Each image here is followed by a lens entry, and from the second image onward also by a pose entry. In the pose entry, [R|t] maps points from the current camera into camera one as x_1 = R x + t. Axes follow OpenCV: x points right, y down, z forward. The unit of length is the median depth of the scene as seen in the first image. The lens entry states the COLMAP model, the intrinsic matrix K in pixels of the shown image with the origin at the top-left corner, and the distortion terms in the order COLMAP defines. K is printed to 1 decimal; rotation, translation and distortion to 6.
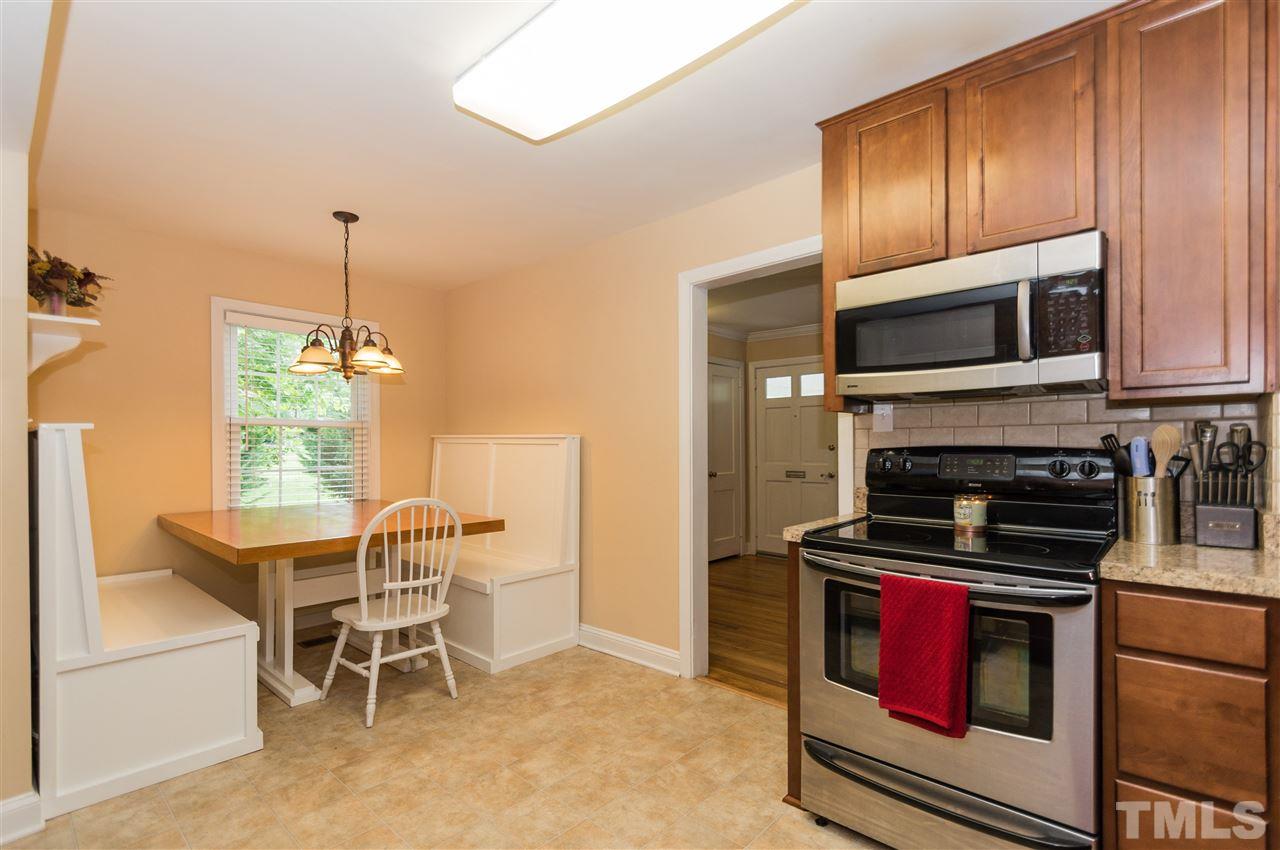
lens RADIAL K [[590.1, 0, 640.6], [0, 590.1, 445.2], [0, 0, 1]] dist [0.001328, -0.000048]
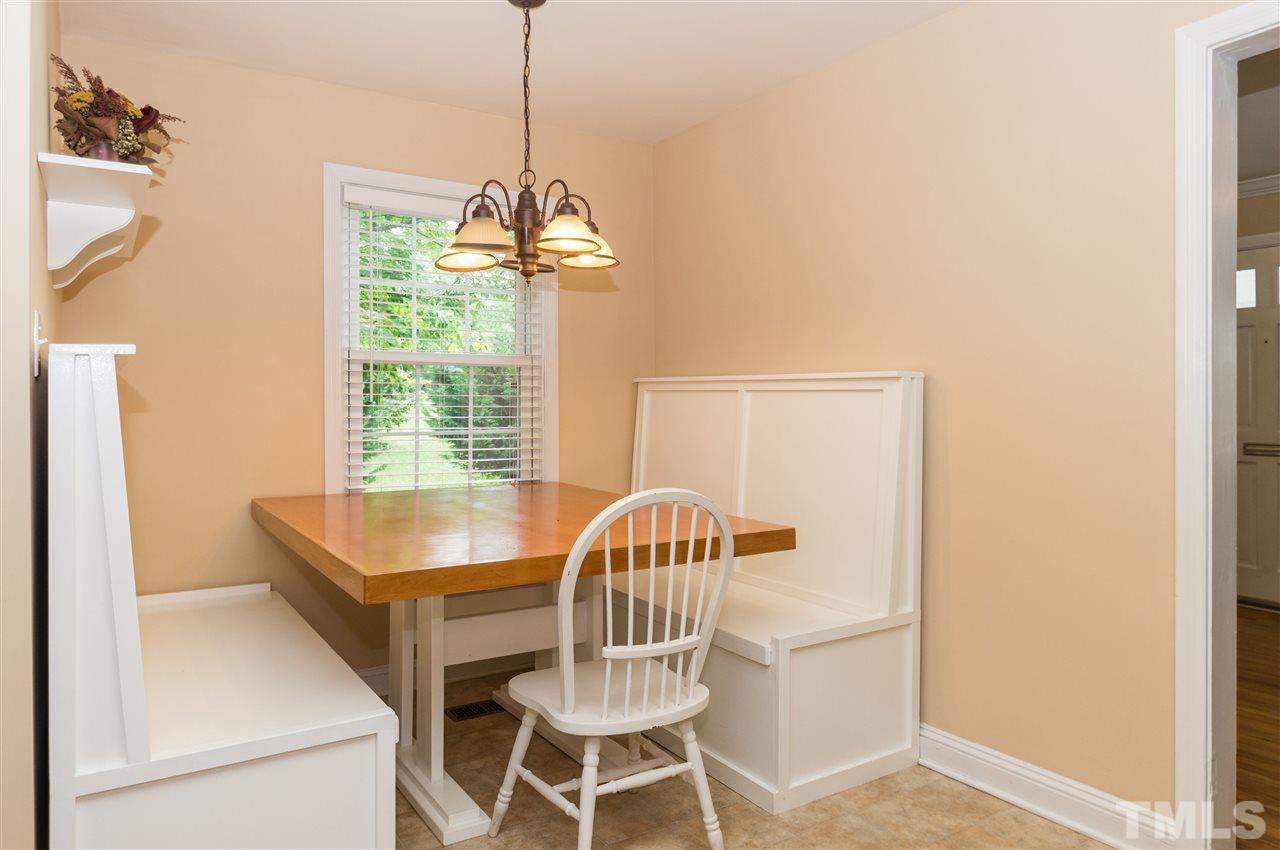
lens RADIAL K [[818.7, 0, 655.9], [0, 818.7, 404.8], [0, 0, 1]] dist [-0.000597, 0.000925]
pose [[0.970629, 0.002431, -0.240568, -0.187784], [-0.001746, 0.999994, 0.003062, 0.011472], [0.240574, -0.002552, 0.970627, 0.259773]]
